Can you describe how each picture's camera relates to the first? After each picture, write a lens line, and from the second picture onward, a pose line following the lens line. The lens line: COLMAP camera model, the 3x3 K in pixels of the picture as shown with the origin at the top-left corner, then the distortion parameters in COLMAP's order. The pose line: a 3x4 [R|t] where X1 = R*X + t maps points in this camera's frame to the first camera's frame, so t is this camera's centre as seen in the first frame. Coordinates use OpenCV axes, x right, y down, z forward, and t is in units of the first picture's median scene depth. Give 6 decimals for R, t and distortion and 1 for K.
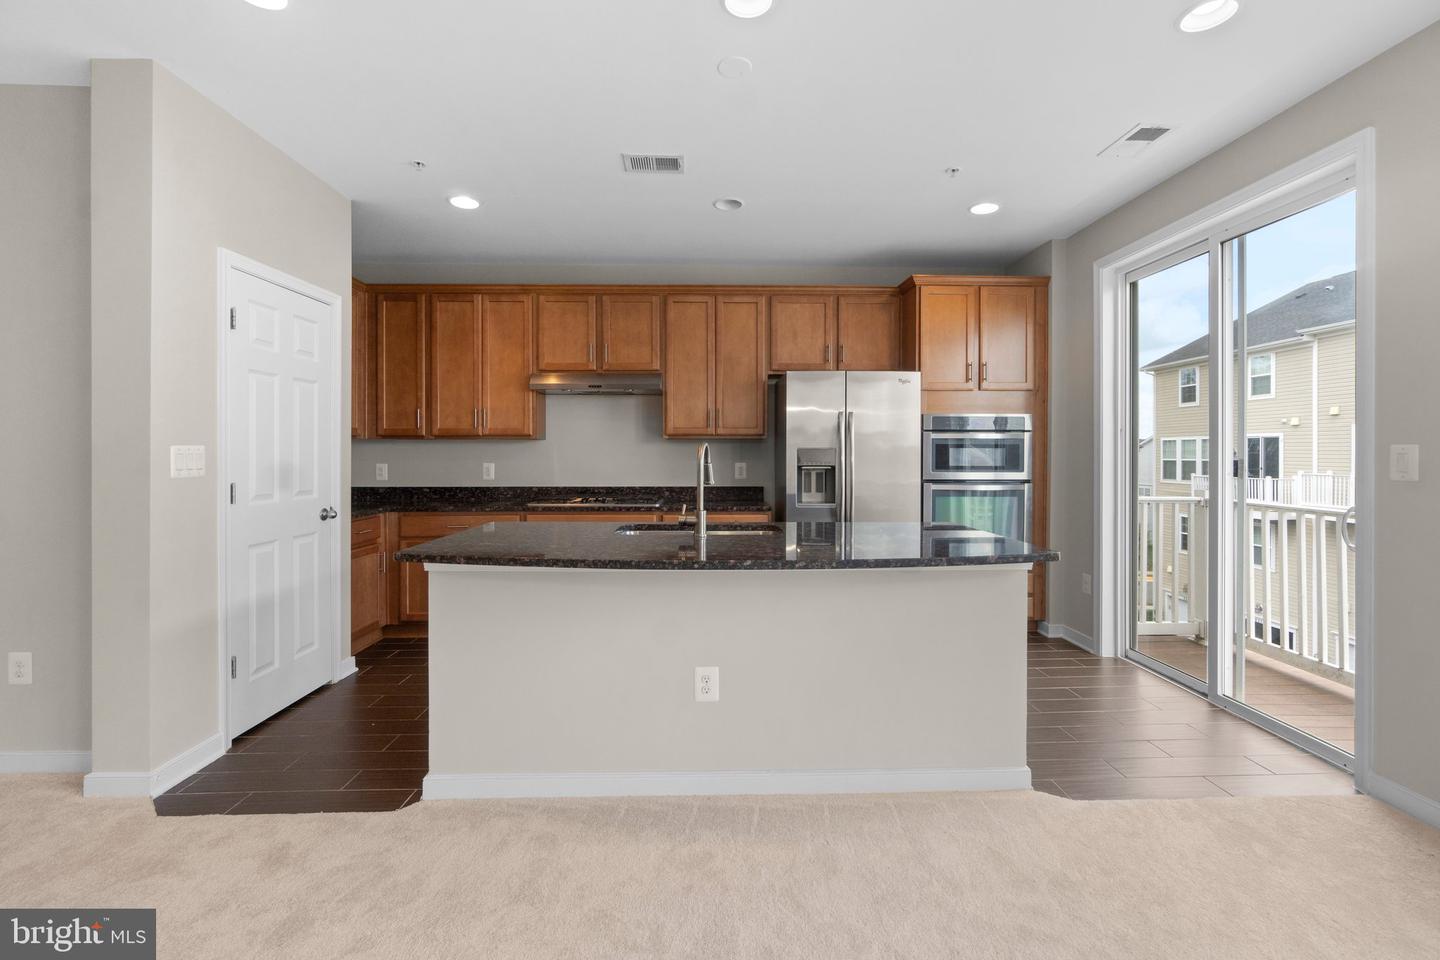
lens RADIAL K [[619.6, 0, 724.4], [0, 619.6, 456.3], [0, 0, 1]] dist [-0.004276, -0.000026]
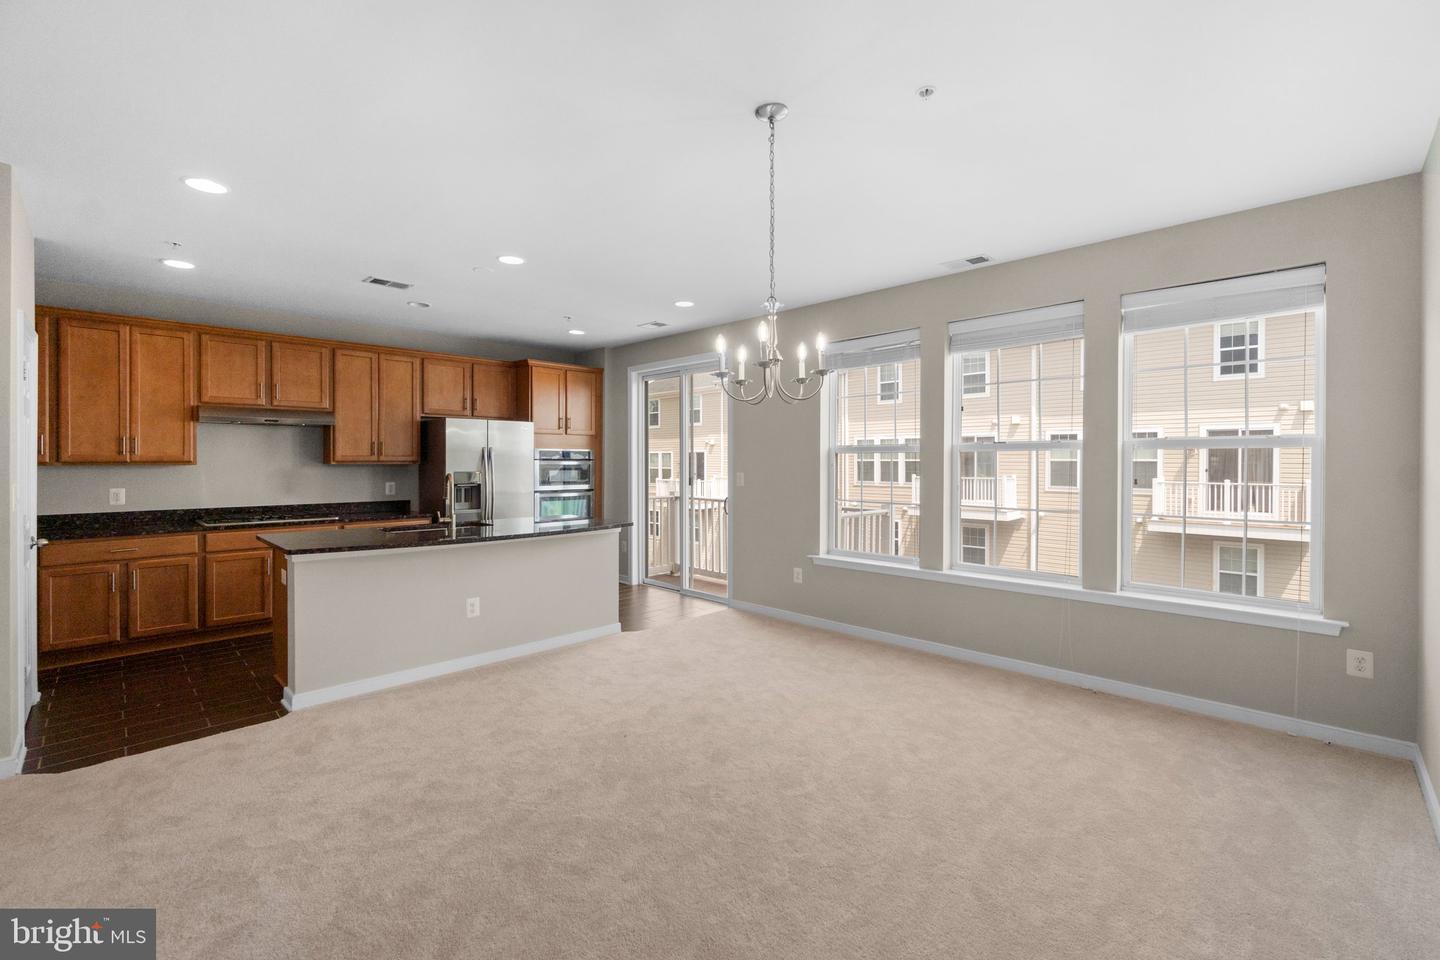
lens RADIAL K [[617.6, 0, 721.5], [0, 617.6, 464.9], [0, 0, 1]] dist [-0.002348, -0.000058]
pose [[0.724918, -0.003988, 0.688824, -0.402038], [0.002734, 0.999992, 0.002911, -0.030618], [-0.688830, -0.000227, 0.724923, -0.444823]]
